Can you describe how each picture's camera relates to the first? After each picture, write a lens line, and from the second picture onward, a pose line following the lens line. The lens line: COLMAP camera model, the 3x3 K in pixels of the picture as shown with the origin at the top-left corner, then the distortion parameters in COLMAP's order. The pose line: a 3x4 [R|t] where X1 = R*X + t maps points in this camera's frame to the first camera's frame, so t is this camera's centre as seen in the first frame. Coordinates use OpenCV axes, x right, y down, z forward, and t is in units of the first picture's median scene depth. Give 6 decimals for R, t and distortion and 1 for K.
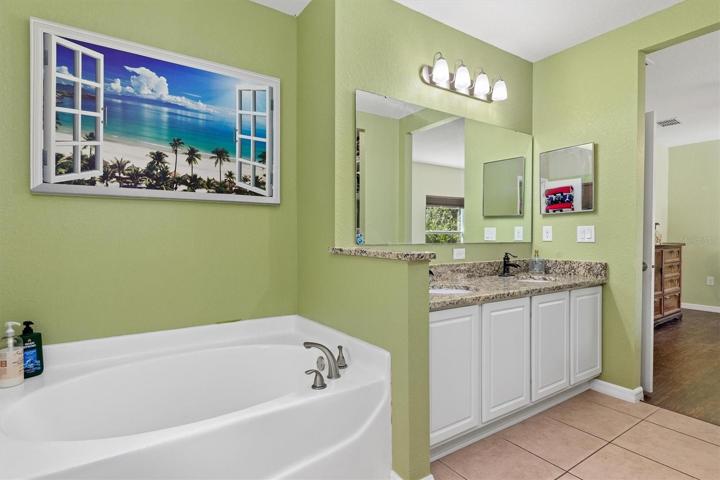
lens RADIAL K [[358.6, 0, 355.1], [0, 358.6, 240.4], [0, 0, 1]] dist [-0.001780, -0.002016]
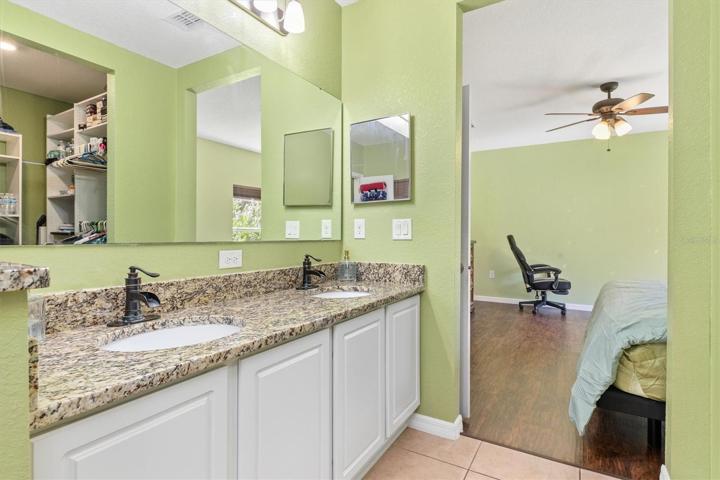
lens RADIAL K [[358.6, 0, 359.6], [0, 358.6, 238.7], [0, 0, 1]] dist [-0.001780, -0.002016]
pose [[0.888545, -0.002197, 0.458784, 0.191615], [0.003826, 0.999989, -0.002621, 0.004779], [-0.458774, 0.004085, 0.888544, 0.328519]]
